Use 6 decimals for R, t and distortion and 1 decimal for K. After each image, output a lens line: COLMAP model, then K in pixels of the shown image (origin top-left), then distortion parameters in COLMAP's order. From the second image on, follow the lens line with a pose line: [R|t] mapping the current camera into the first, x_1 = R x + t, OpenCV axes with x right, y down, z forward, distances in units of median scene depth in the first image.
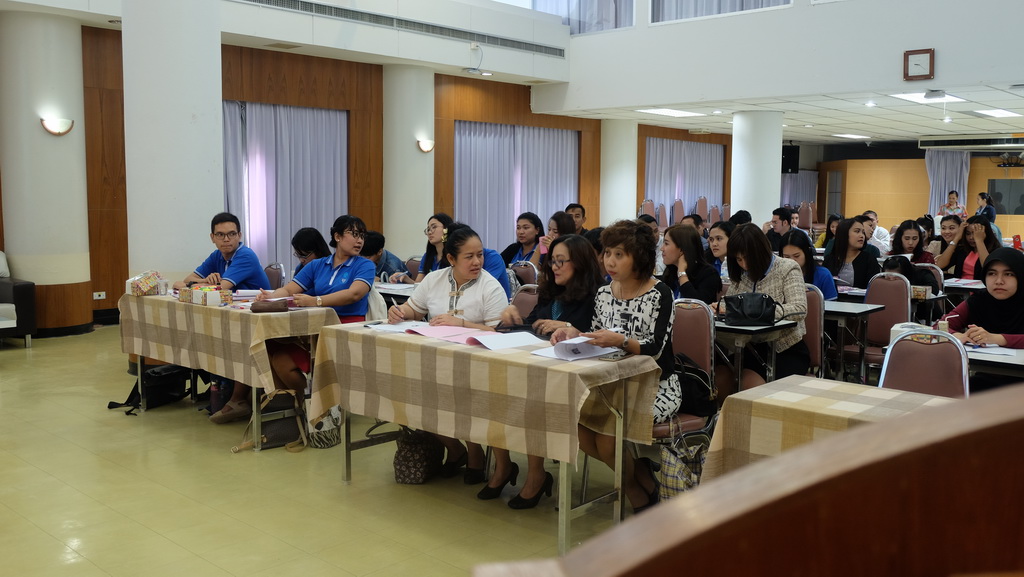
lens RADIAL K [[943.7, 0, 512.0], [0, 943.7, 288.5], [0, 0, 1]] dist [-0.007186, -0.004870]
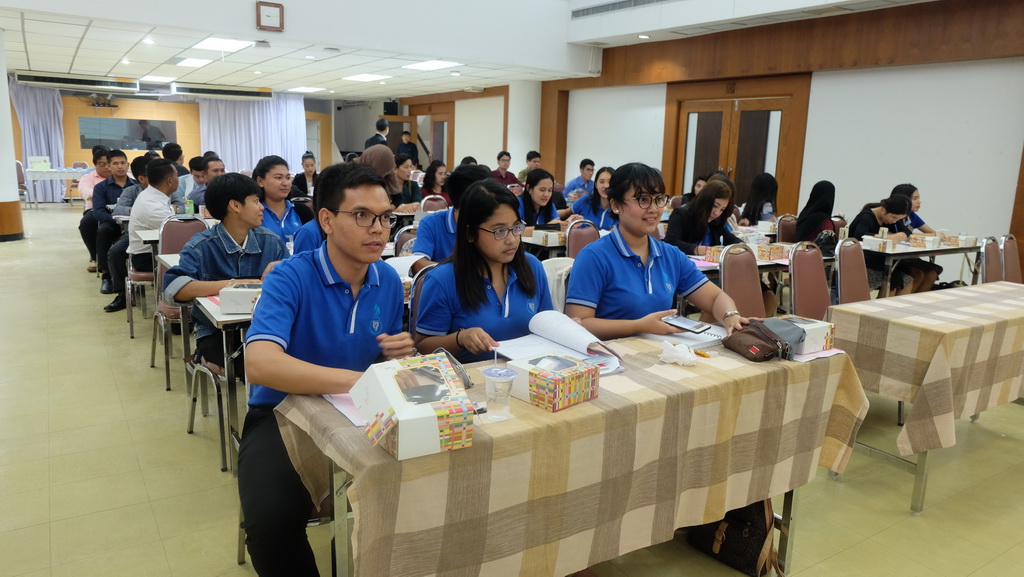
lens RADIAL K [[676.5, 0, 512.0], [0, 676.5, 288.5], [0, 0, 1]] dist [0.000913, 0.000238]
pose [[0.217299, -0.191135, 0.957209, -0.210465], [0.064087, 0.981319, 0.181401, -0.029573], [-0.973999, 0.021927, 0.225489, 0.339609]]
